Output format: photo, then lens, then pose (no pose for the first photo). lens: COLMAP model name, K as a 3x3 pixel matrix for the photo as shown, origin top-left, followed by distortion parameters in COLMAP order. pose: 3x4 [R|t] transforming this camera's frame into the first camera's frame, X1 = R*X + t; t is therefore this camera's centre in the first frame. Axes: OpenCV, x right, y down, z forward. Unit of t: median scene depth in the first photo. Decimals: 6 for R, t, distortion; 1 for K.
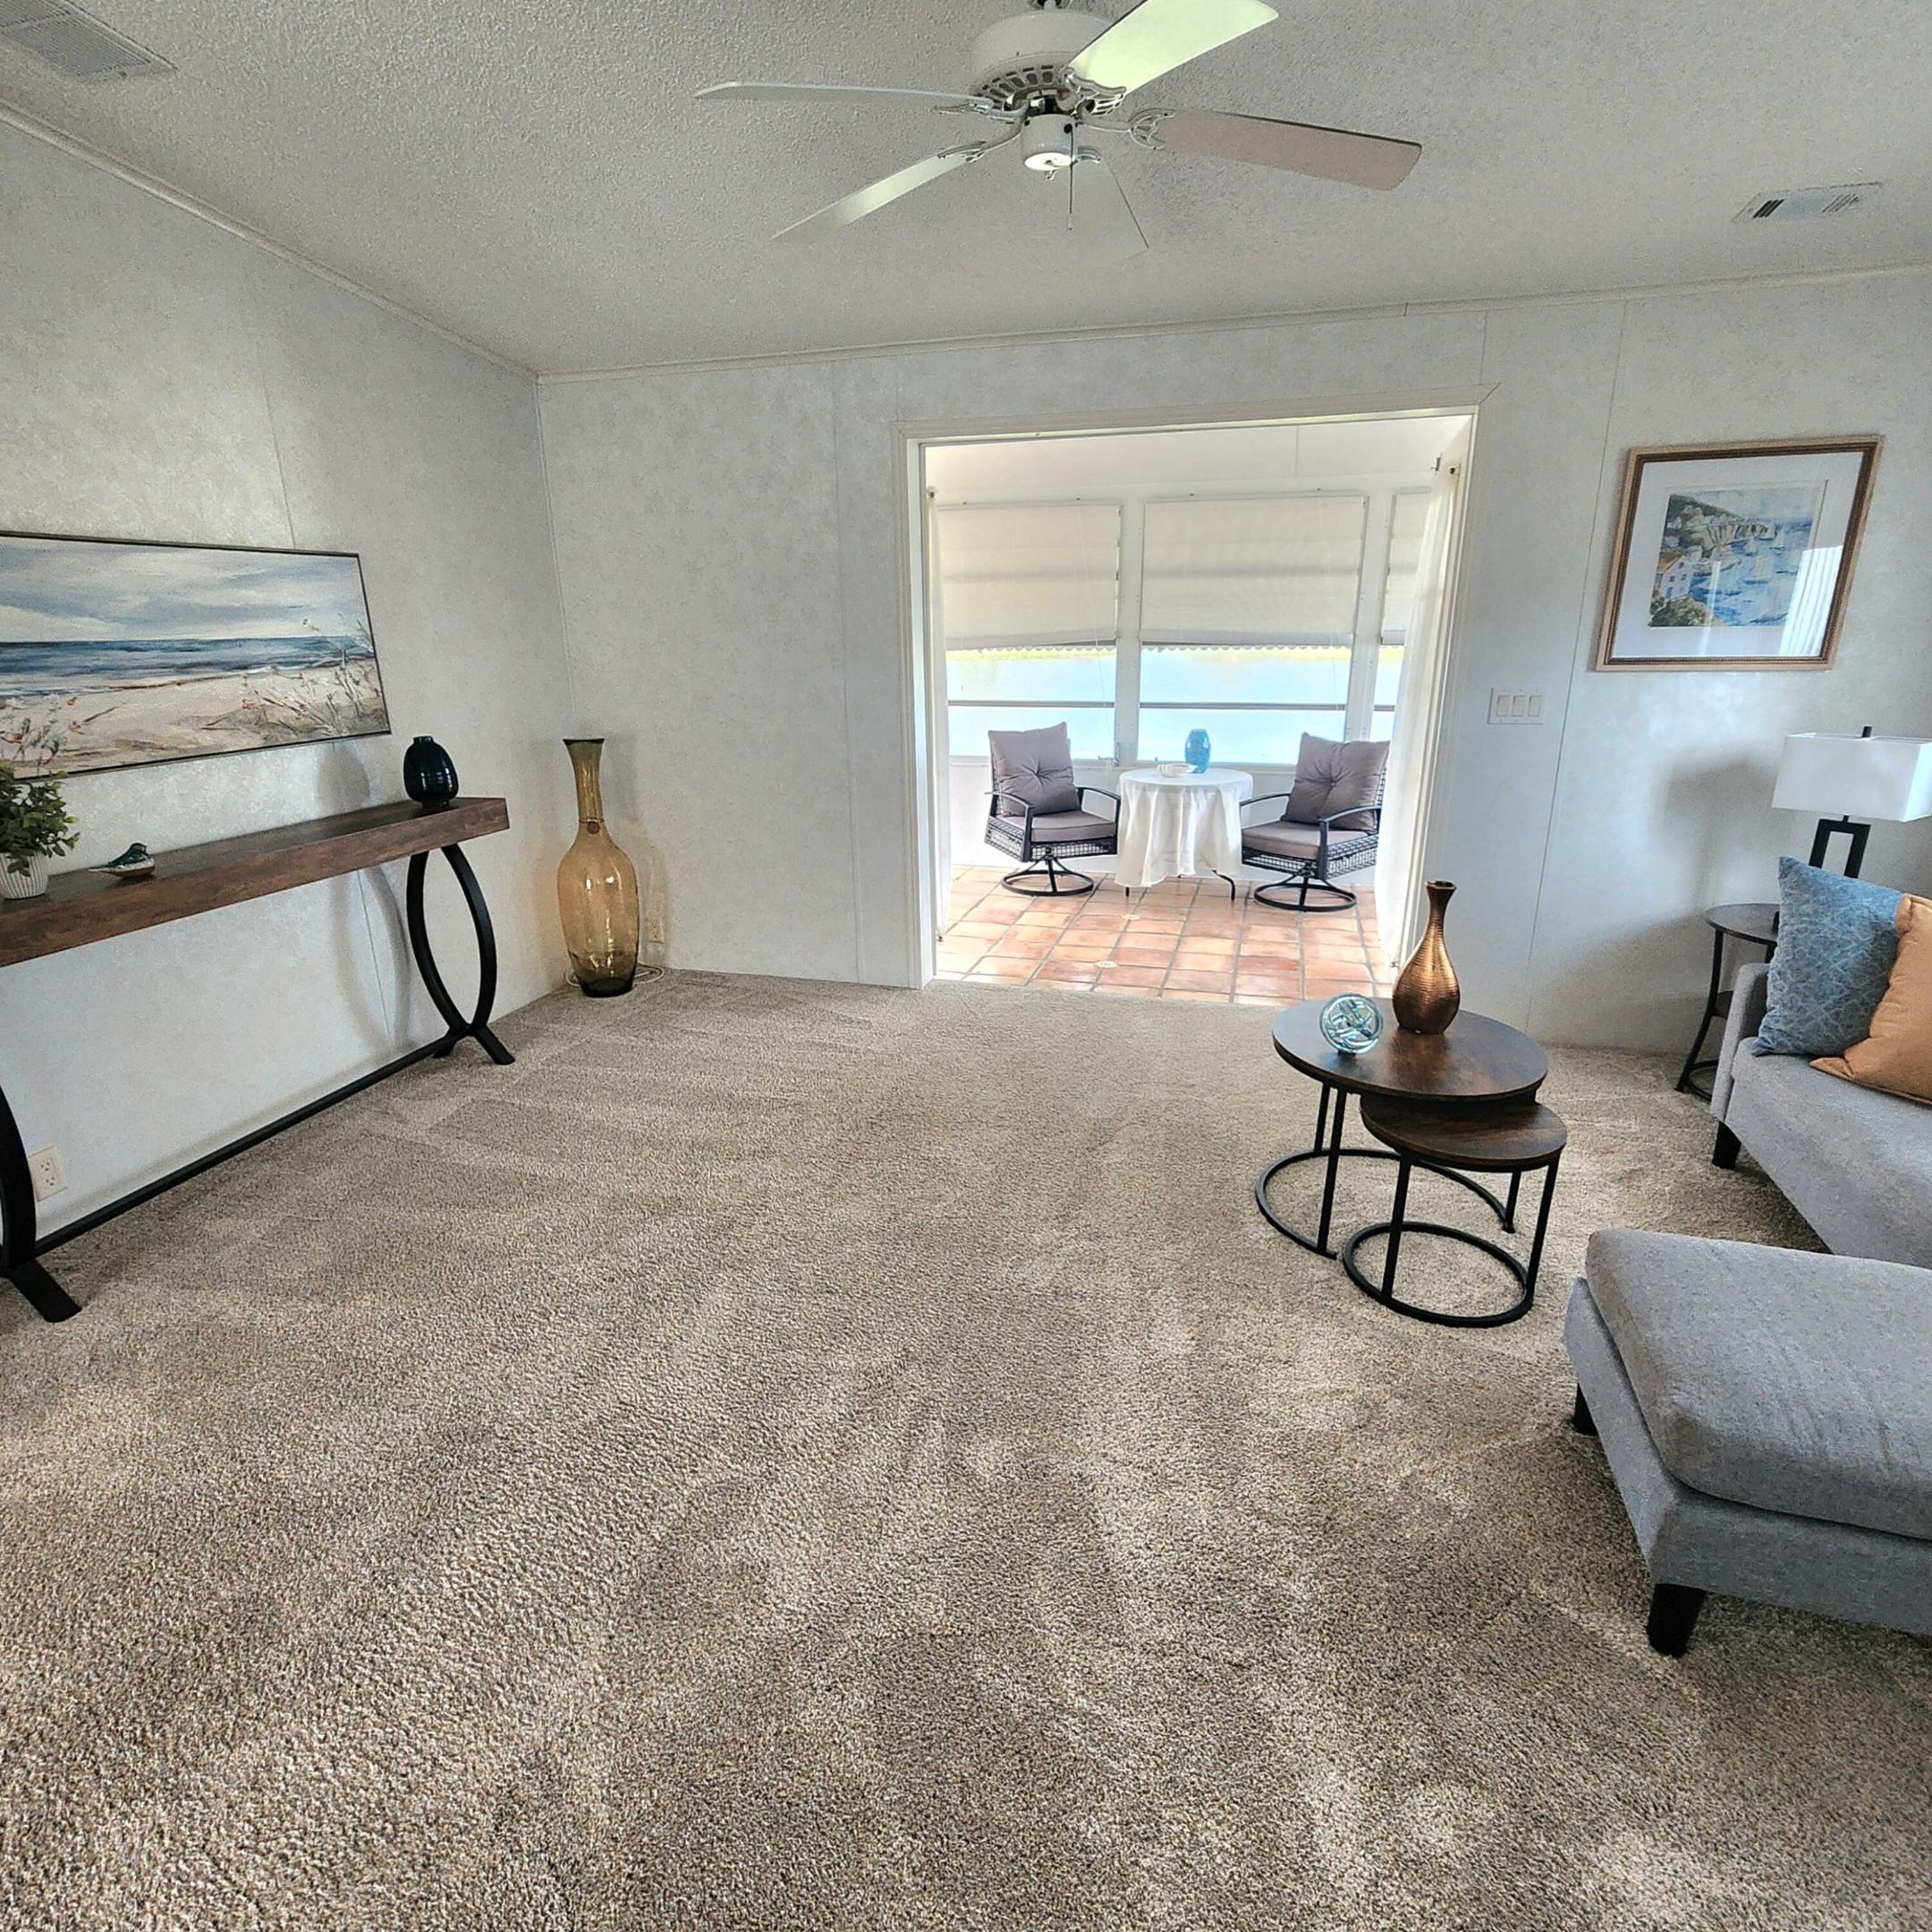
lens RADIAL K [[1090.4, 0, 961.8], [0, 1090.4, 976.4], [0, 0, 1]] dist [0.008573, -0.009013]
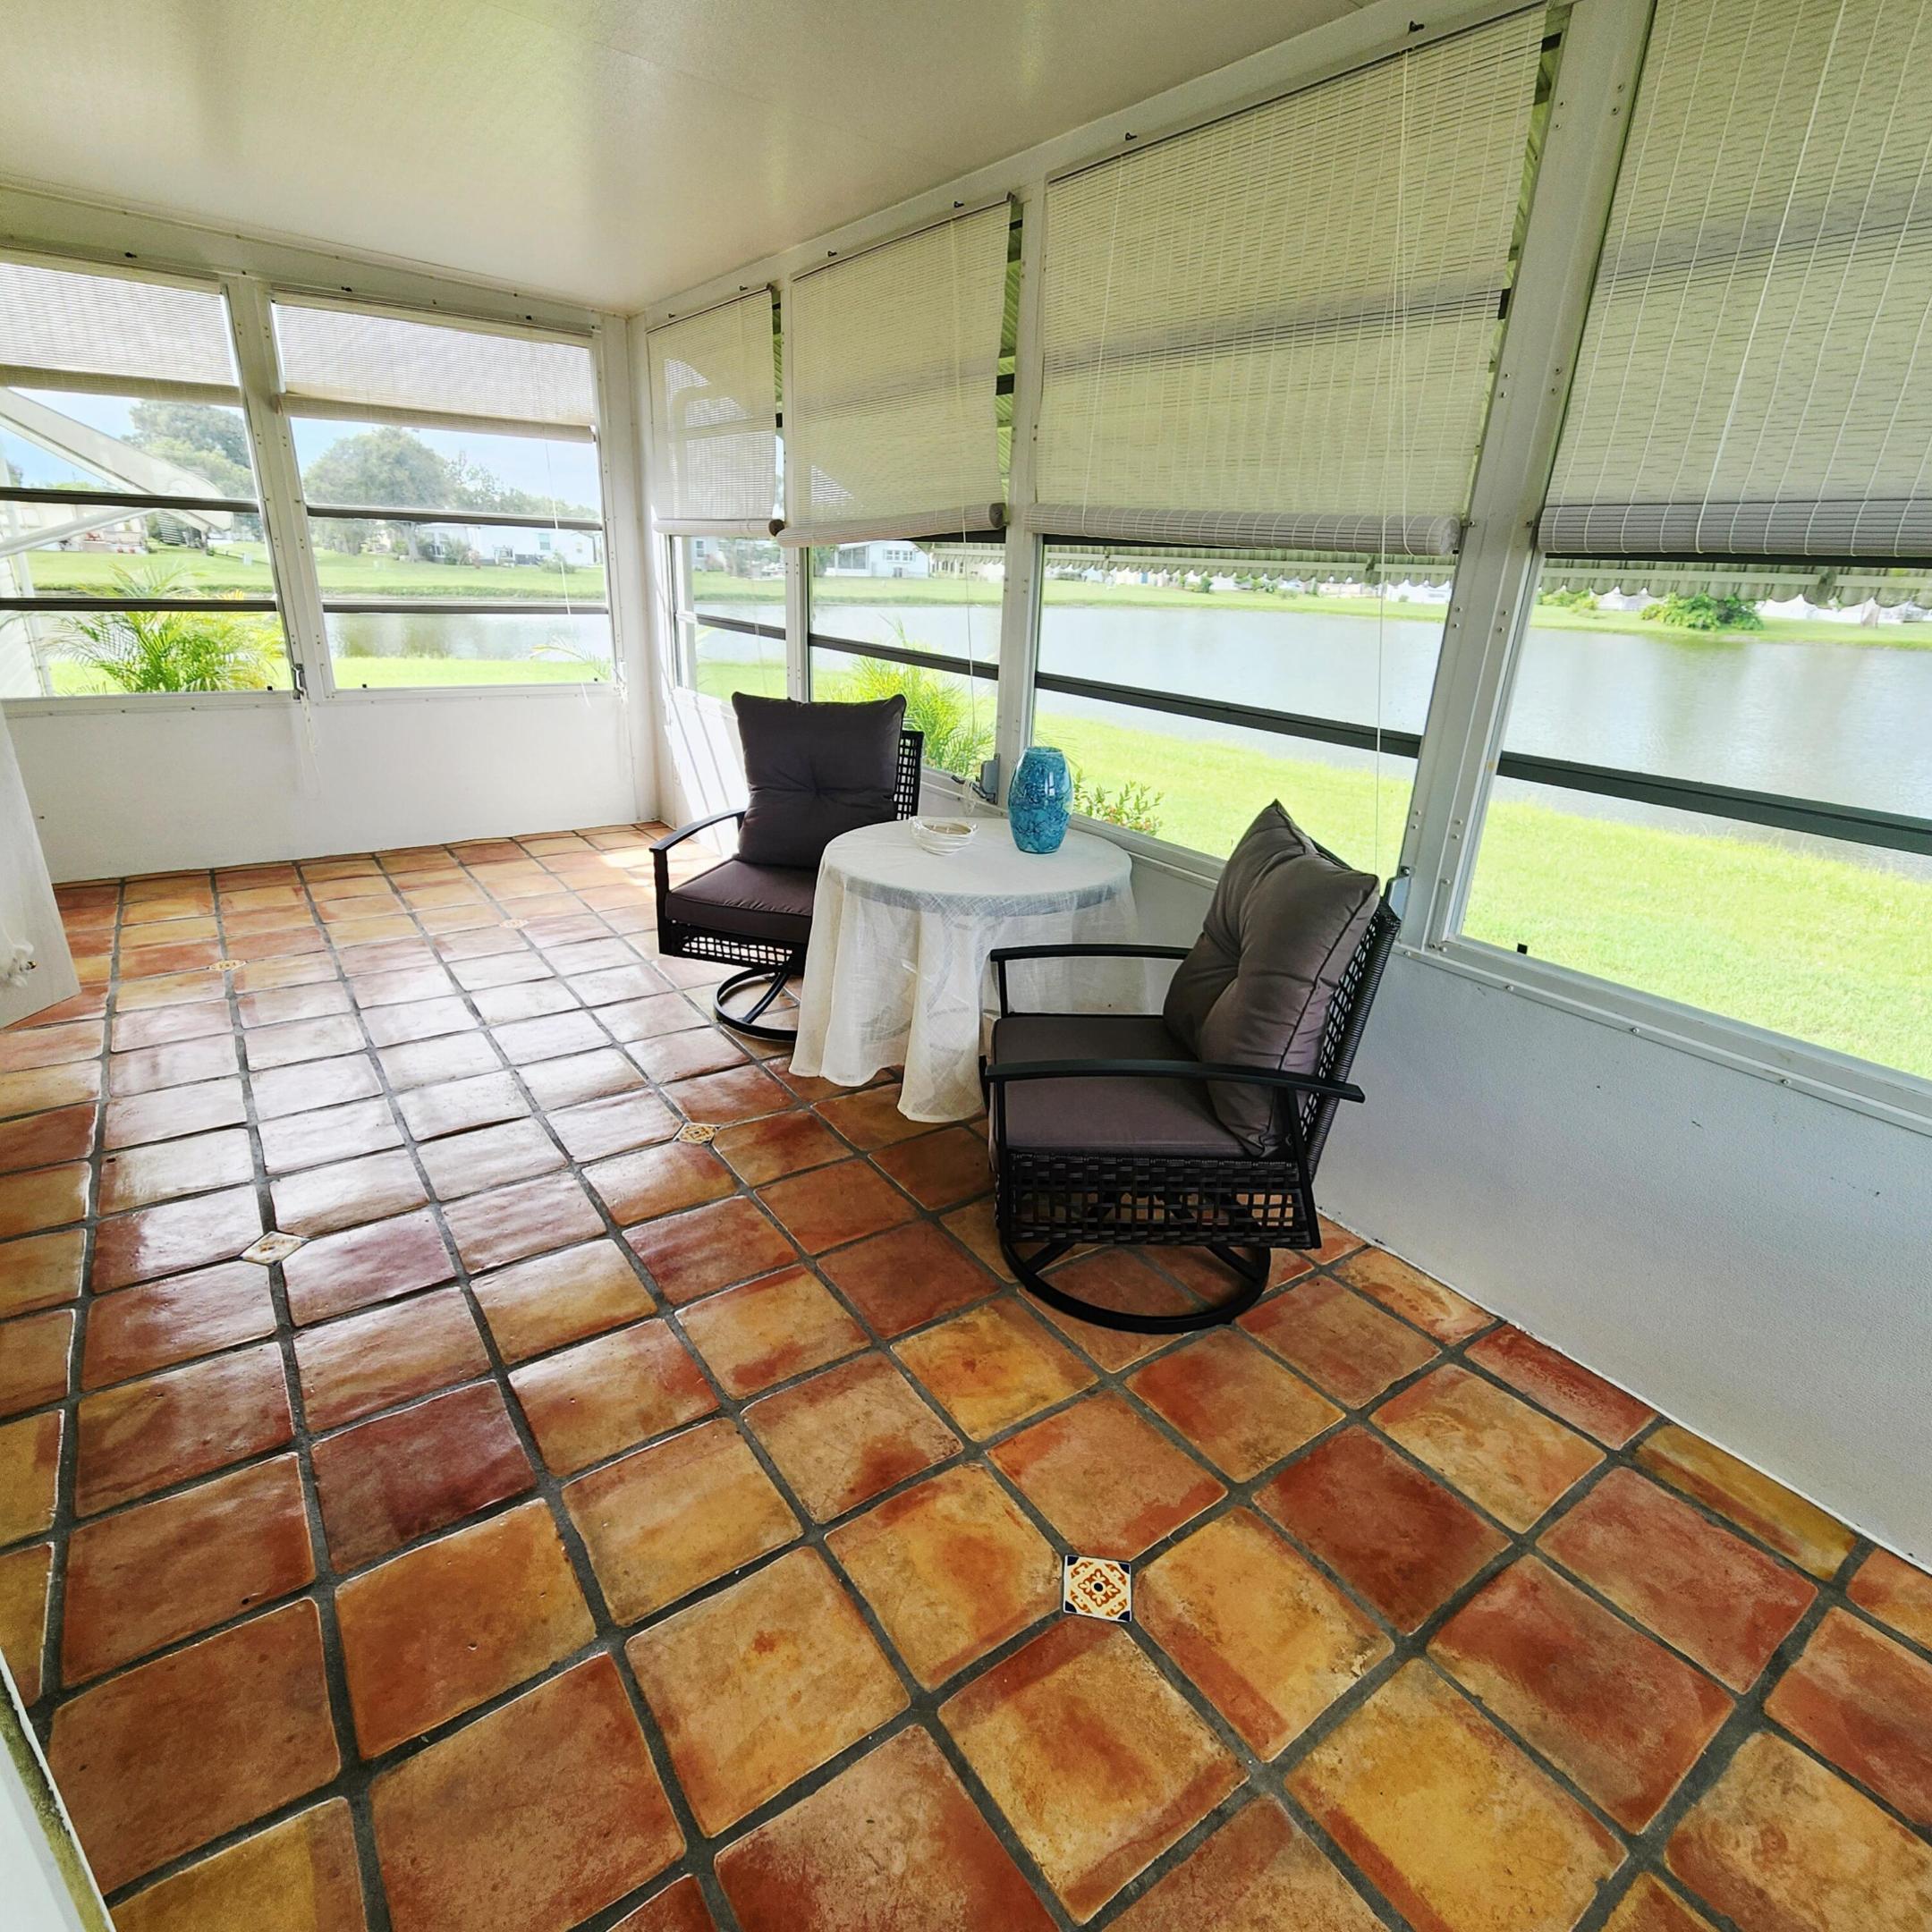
lens RADIAL K [[1090.4, 0, 961.8], [0, 1090.4, 976.4], [0, 0, 1]] dist [0.008573, -0.009013]
pose [[0.772766, 0.257533, -0.580095, 0.468259], [-0.225645, 0.965744, 0.128152, -0.195918], [0.593226, 0.031865, 0.804405, 0.672013]]
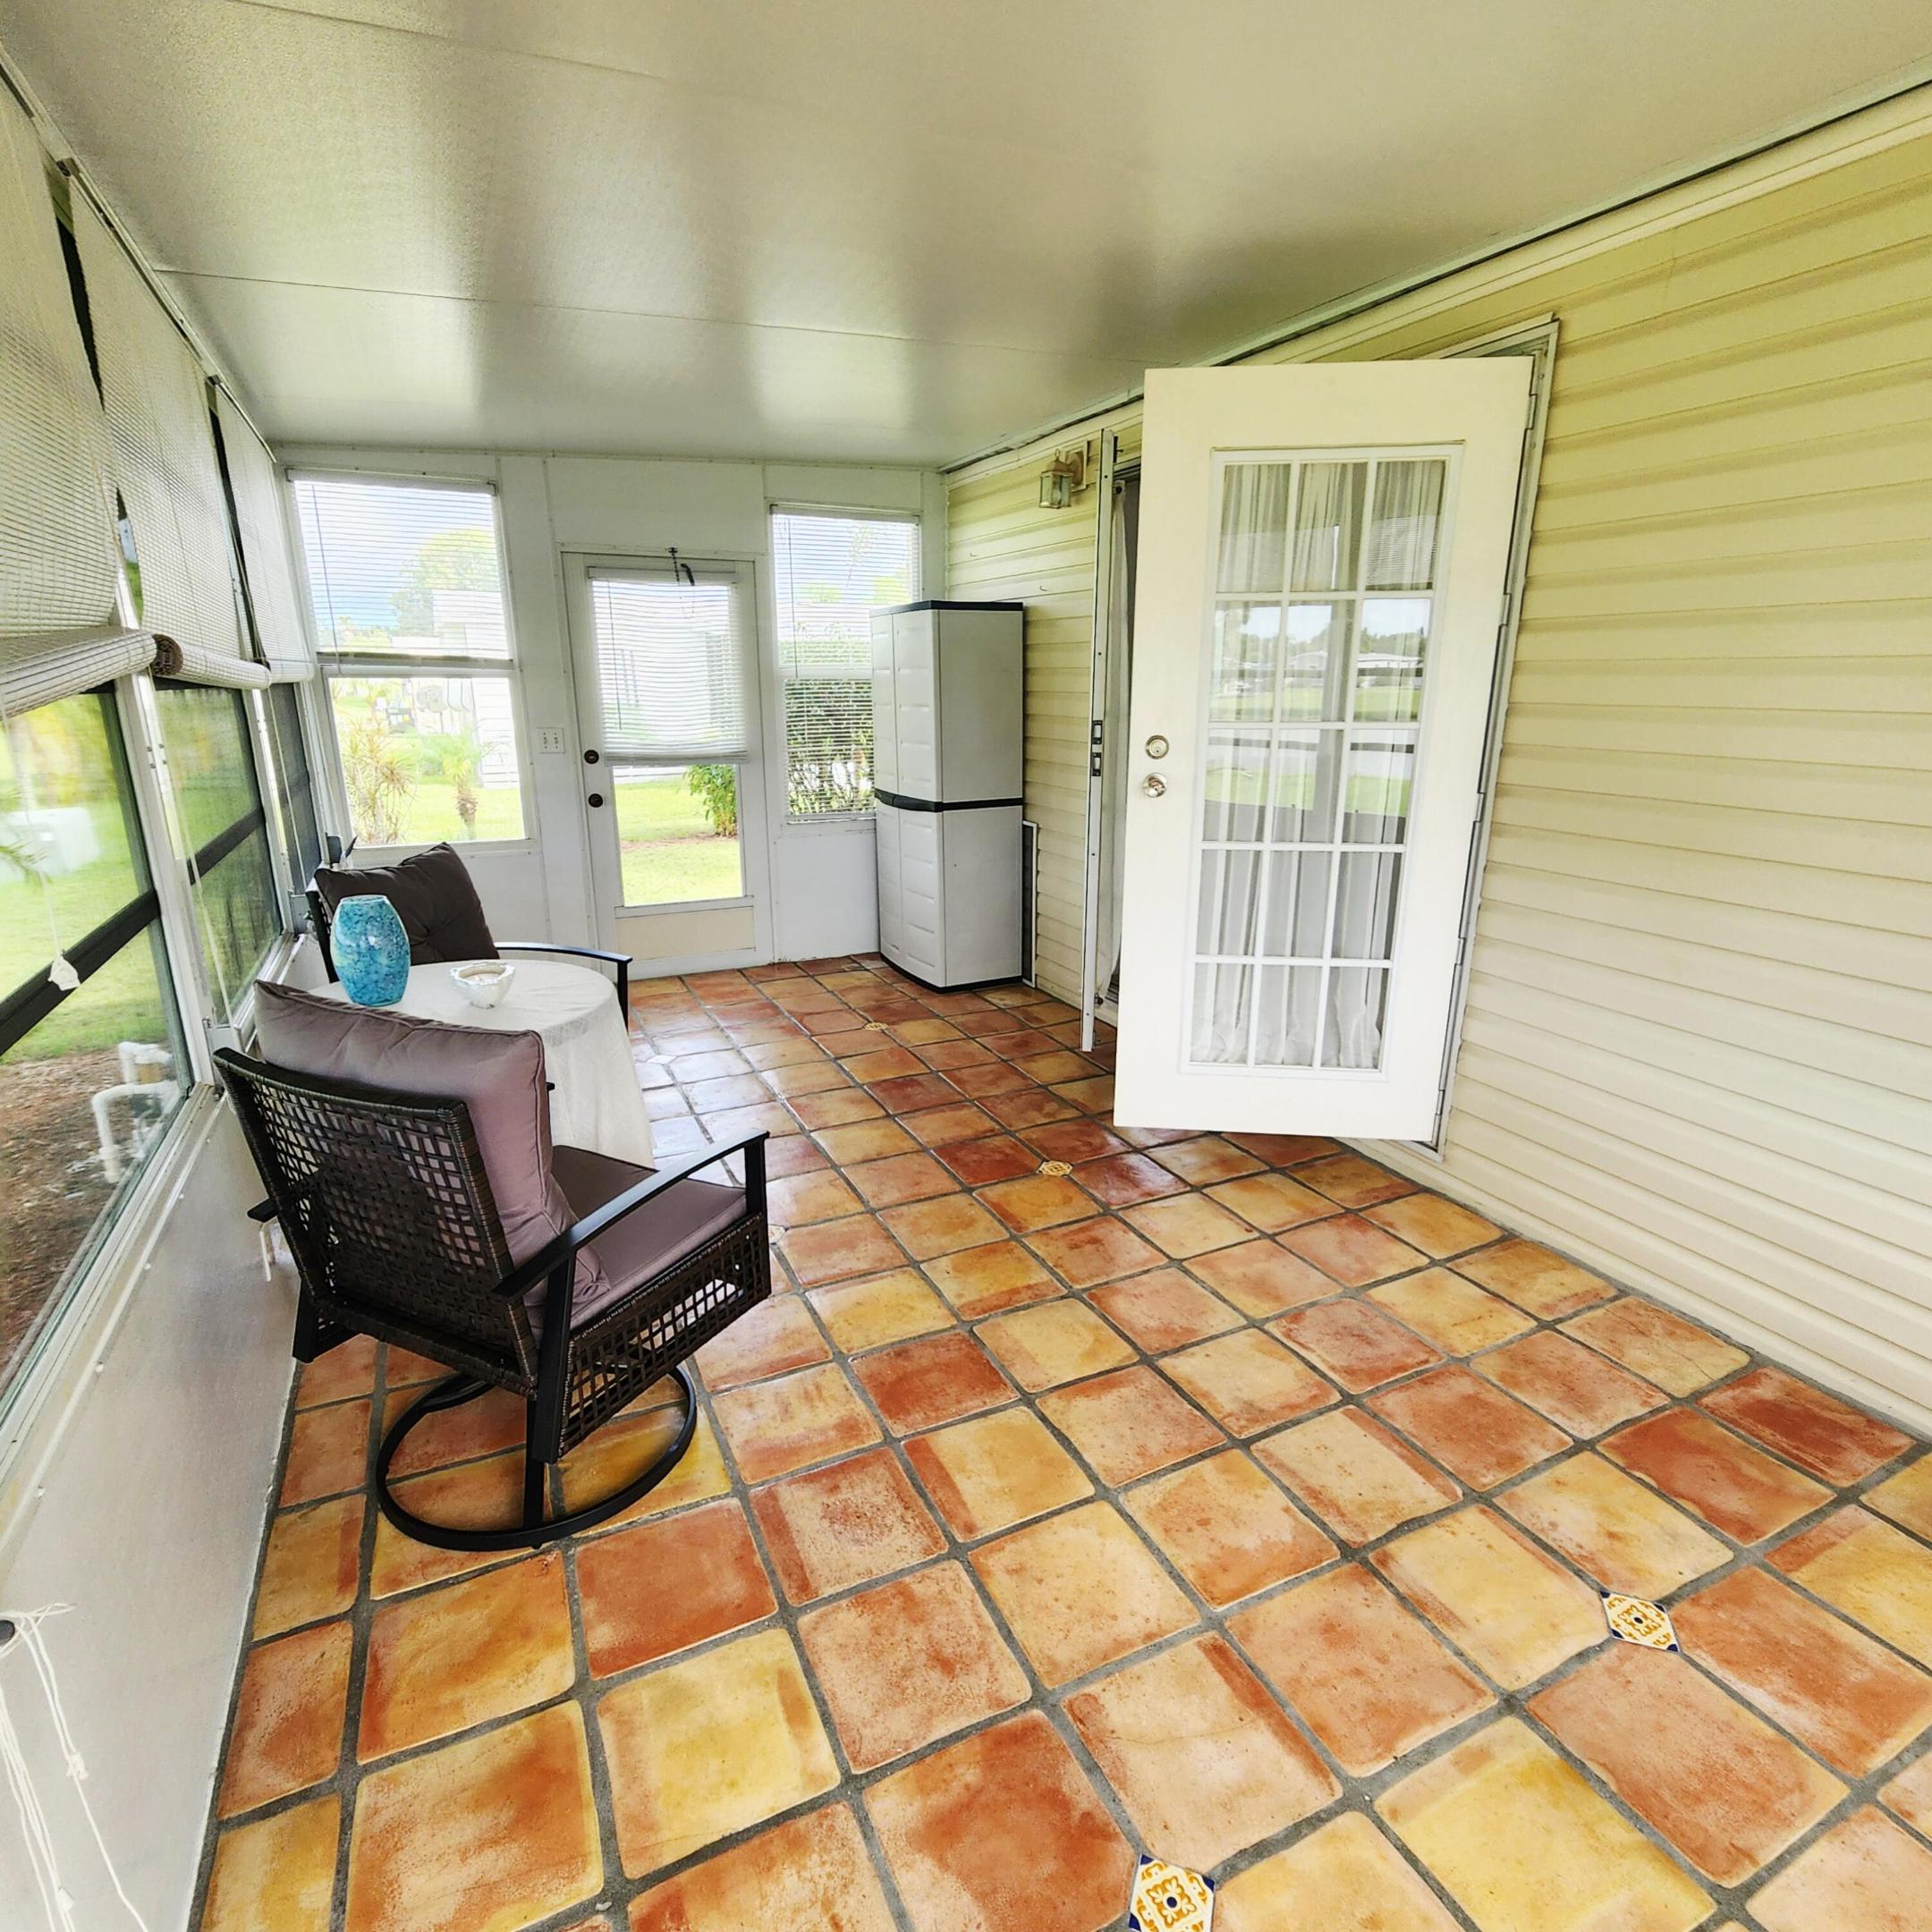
lens RADIAL K [[1060.1, 0, 951.8], [0, 1060.1, 971.7], [0, 0, 1]] dist [0.005208, -0.002225]
pose [[-0.661290, -0.196898, 0.723828, -0.214271], [0.240098, 0.858615, 0.452917, -0.340068], [-0.710668, 0.473299, -0.520518, 1.095221]]
